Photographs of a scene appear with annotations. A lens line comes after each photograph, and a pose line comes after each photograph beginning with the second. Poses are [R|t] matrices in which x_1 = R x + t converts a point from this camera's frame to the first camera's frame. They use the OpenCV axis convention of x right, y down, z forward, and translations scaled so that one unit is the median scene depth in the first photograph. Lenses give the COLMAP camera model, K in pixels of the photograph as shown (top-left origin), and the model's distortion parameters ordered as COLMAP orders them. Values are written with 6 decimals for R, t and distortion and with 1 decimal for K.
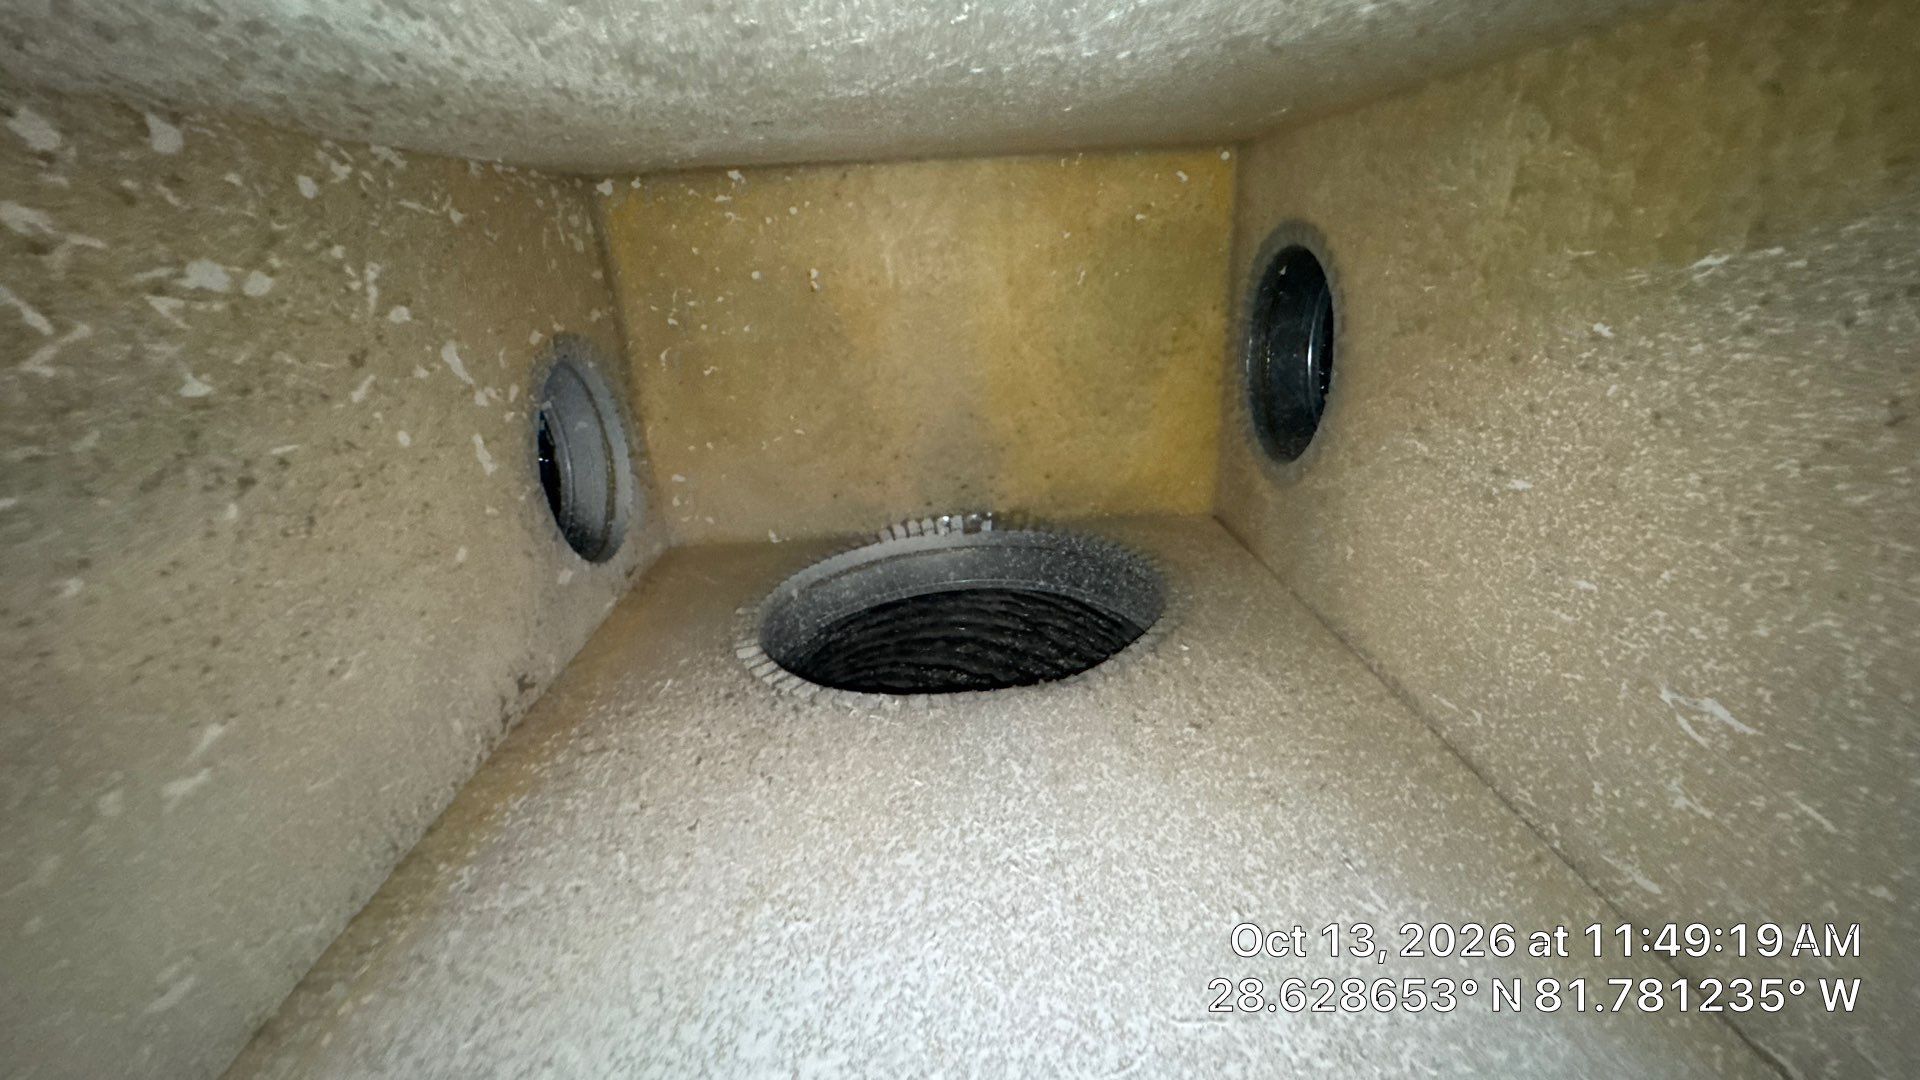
lens RADIAL K [[763.0, 0, 959.0], [0, 763.0, 541.9], [0, 0, 1]] dist [-0.012793, 0.000693]
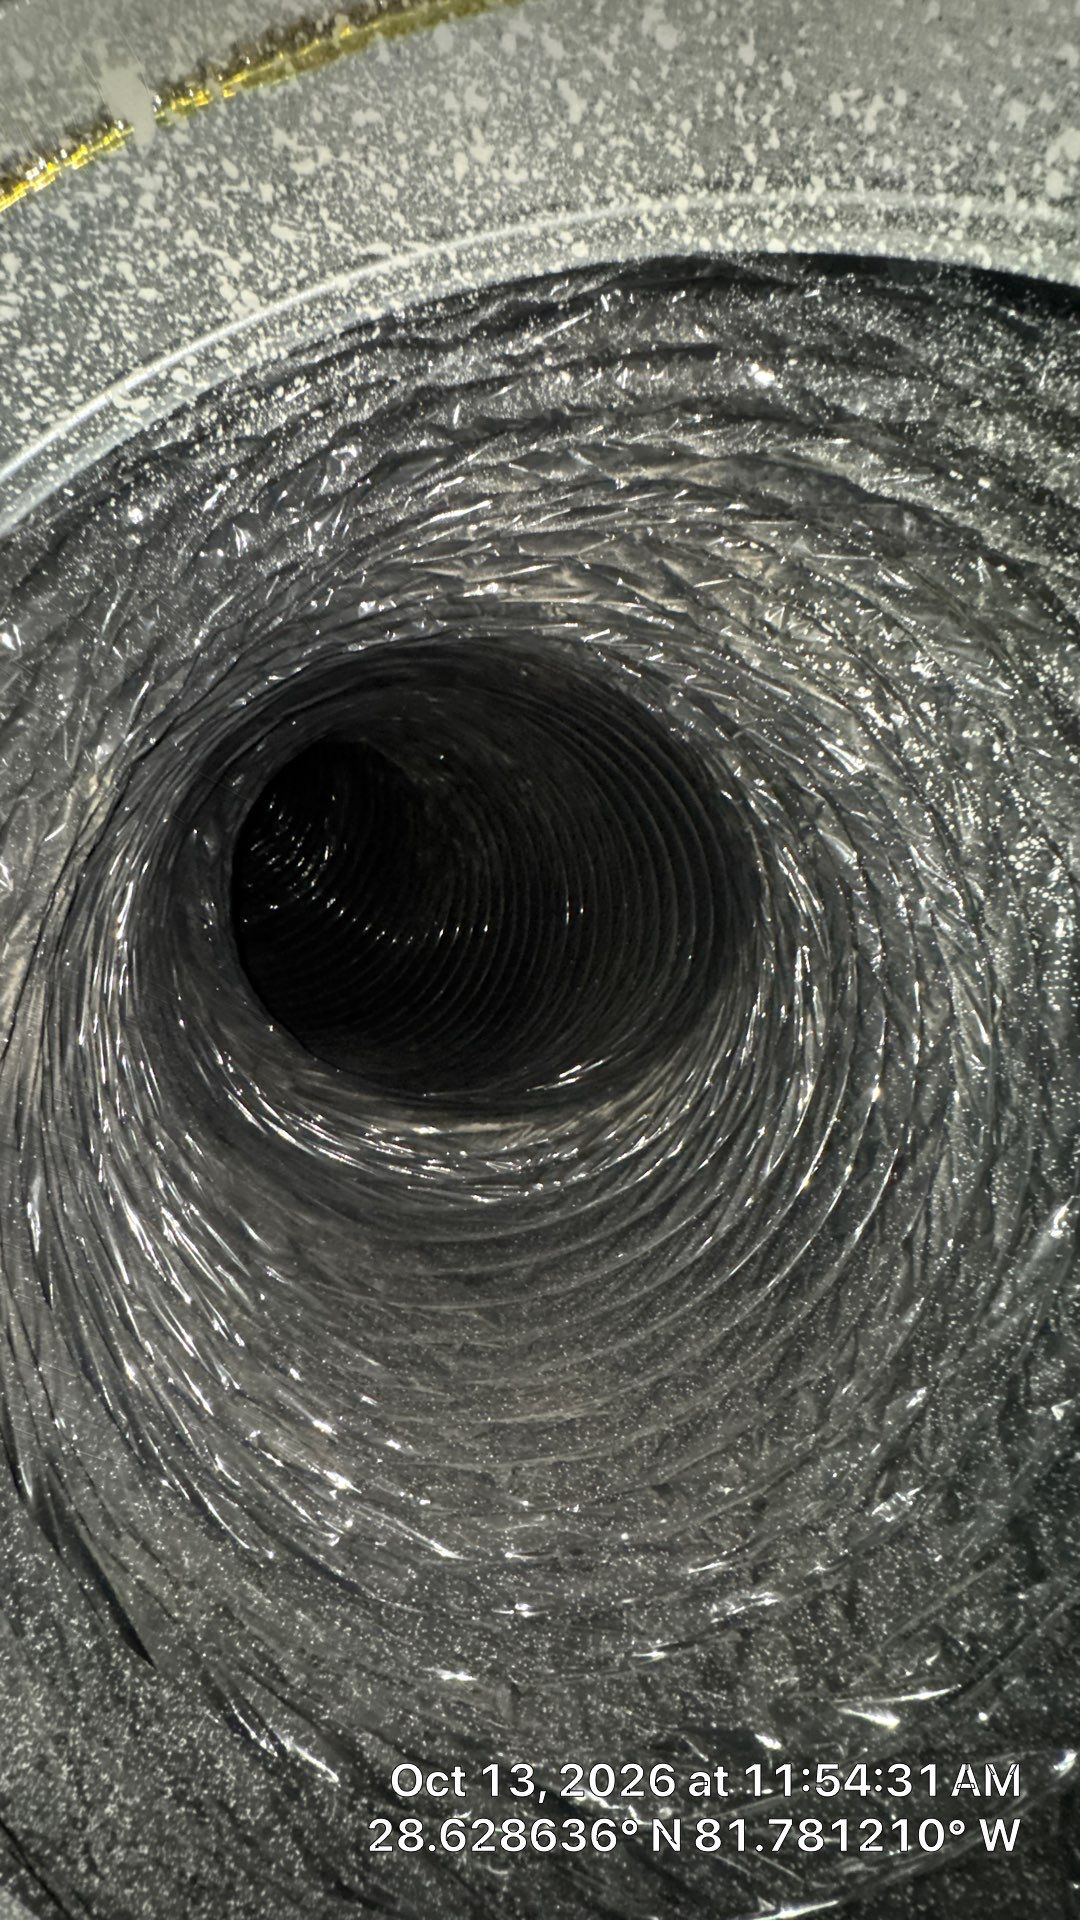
lens RADIAL K [[763.0, 0, 543.5], [0, 763.0, 975.2], [0, 0, 1]] dist [-0.012793, 0.000693]
pose [[0.693276, 0.635777, -0.339347, 0.082761], [-0.080486, 0.536235, 0.840222, 0.012073], [0.716164, -0.555193, 0.422930, 0.772888]]
